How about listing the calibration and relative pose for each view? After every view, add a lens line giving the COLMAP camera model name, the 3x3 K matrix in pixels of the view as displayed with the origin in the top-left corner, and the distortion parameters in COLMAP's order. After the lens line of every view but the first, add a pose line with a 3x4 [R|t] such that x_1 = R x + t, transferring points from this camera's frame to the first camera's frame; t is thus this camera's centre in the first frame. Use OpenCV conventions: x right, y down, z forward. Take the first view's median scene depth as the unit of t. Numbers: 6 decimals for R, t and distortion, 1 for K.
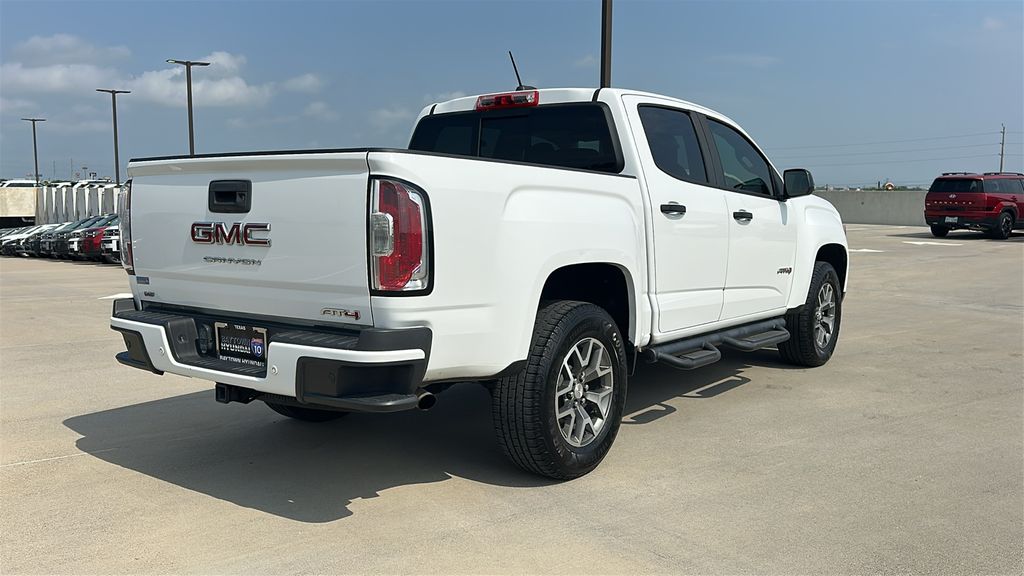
lens RADIAL K [[827.7, 0, 512.0], [0, 827.7, 288.0], [0, 0, 1]] dist [0.193680, -0.208326]
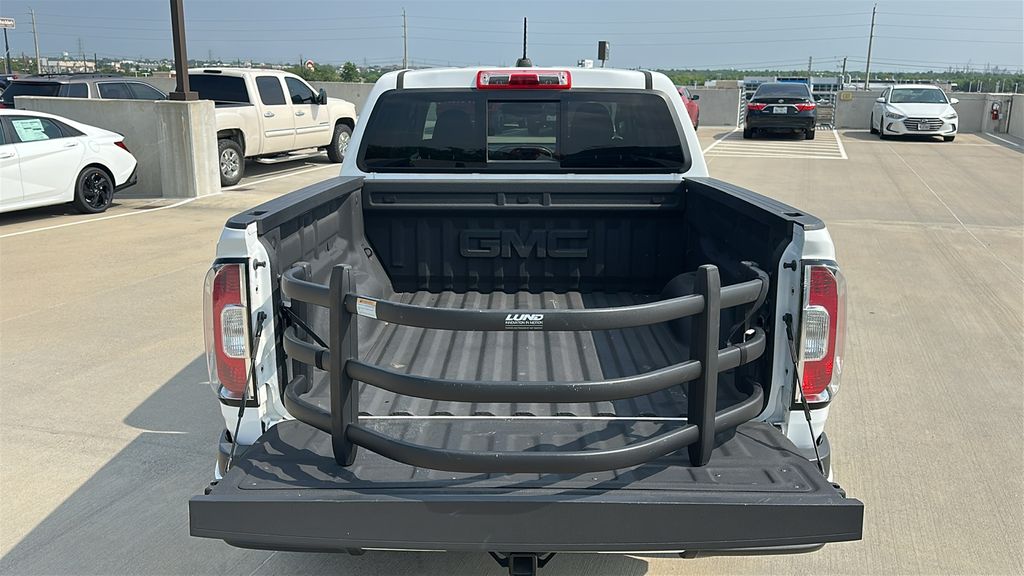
lens RADIAL K [[827.7, 0, 512.0], [0, 827.7, 288.0], [0, 0, 1]] dist [0.193680, -0.208326]
pose [[0.812363, -0.134445, 0.567442, -0.713452], [0.055256, 0.986429, 0.154610, -0.211035], [-0.580528, -0.094245, 0.808767, 0.457157]]
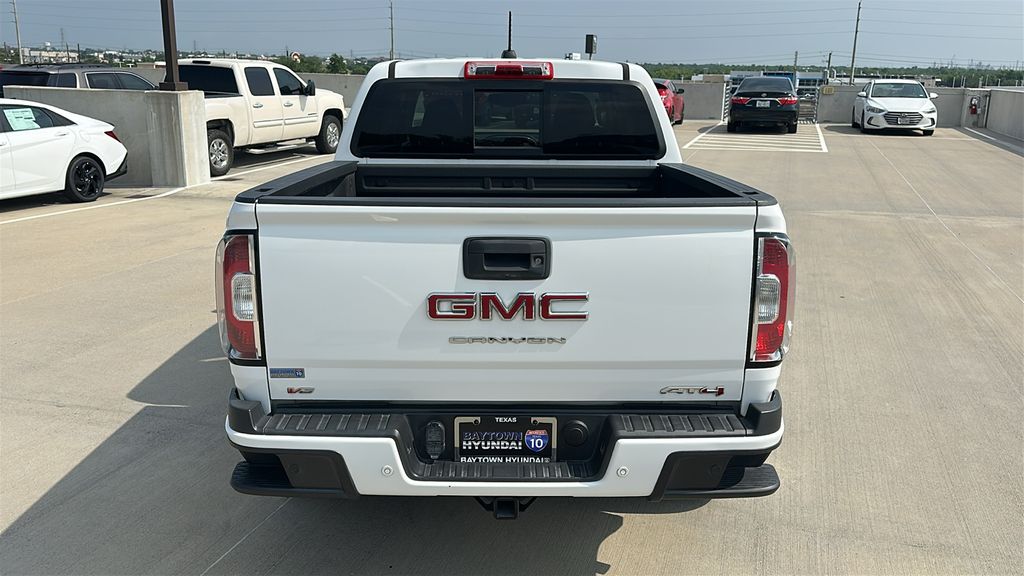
lens RADIAL K [[827.7, 0, 512.0], [0, 827.7, 288.0], [0, 0, 1]] dist [0.193680, -0.208326]
pose [[0.803774, -0.138011, 0.578706, -0.754662], [0.051870, 0.985274, 0.162927, -0.200905], [-0.592669, -0.100939, 0.799096, 0.395879]]
